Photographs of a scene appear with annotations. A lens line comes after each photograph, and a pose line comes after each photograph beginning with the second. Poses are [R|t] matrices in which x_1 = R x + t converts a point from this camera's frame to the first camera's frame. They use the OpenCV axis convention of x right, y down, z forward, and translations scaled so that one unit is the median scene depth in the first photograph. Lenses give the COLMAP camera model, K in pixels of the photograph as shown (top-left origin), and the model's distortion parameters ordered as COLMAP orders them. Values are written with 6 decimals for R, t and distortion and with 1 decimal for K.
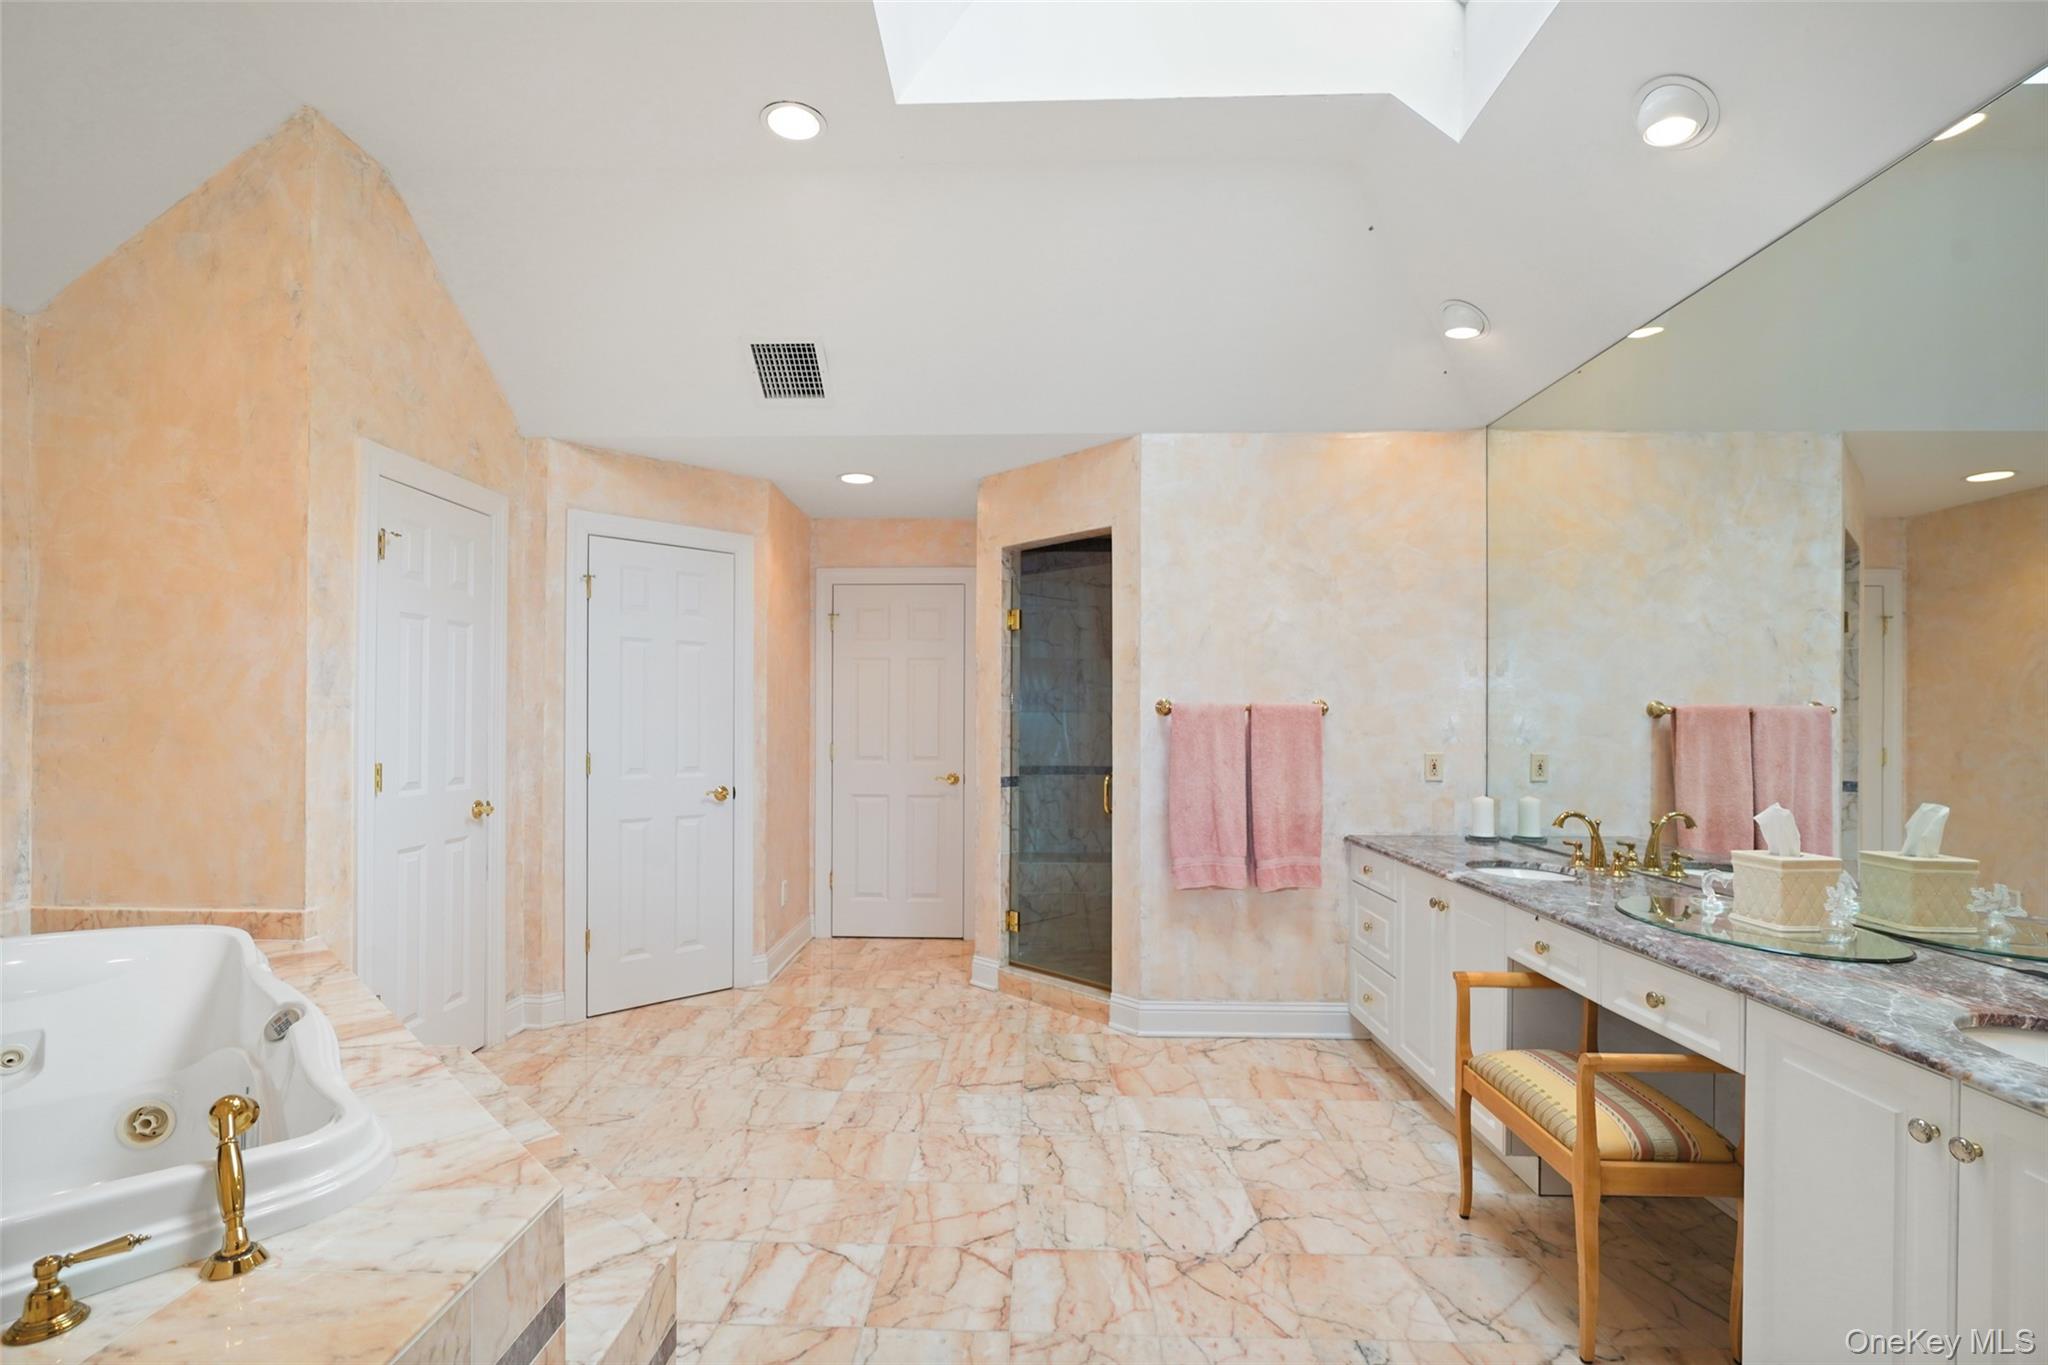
lens RADIAL K [[925.3, 0, 1014.3], [0, 925.3, 701.7], [0, 0, 1]] dist [-0.008151, 0.002641]
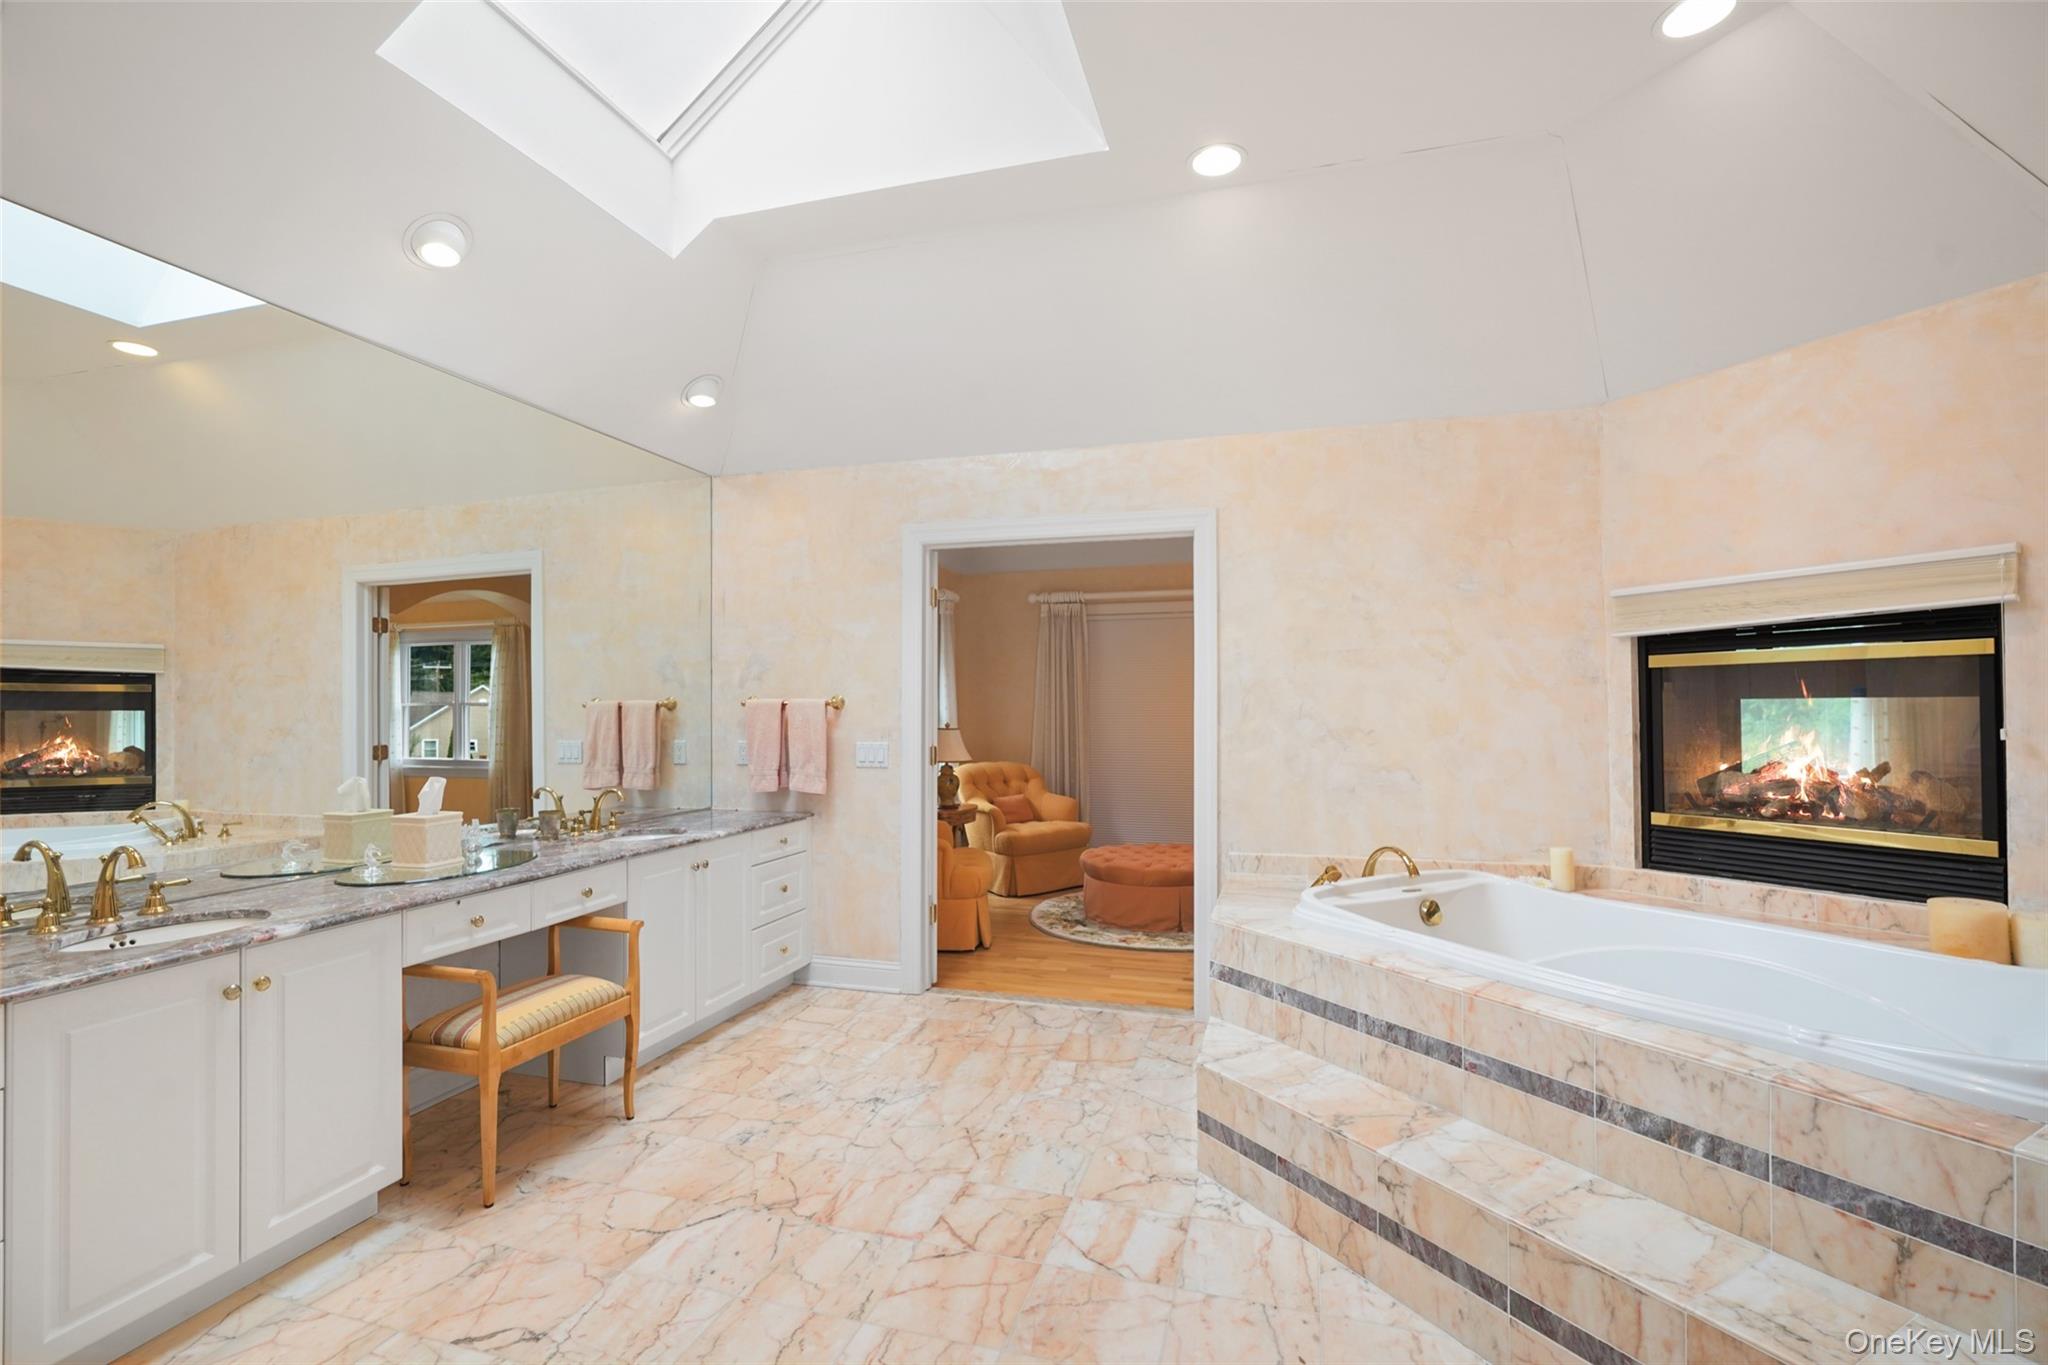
lens RADIAL K [[925.3, 0, 1018.2], [0, 925.3, 691.8], [0, 0, 1]] dist [-0.008151, 0.002641]
pose [[-0.964542, 0.003560, 0.263905, -0.384103], [-0.004535, 0.999538, -0.030061, 0.020453], [-0.263890, -0.030192, -0.964080, 2.031770]]
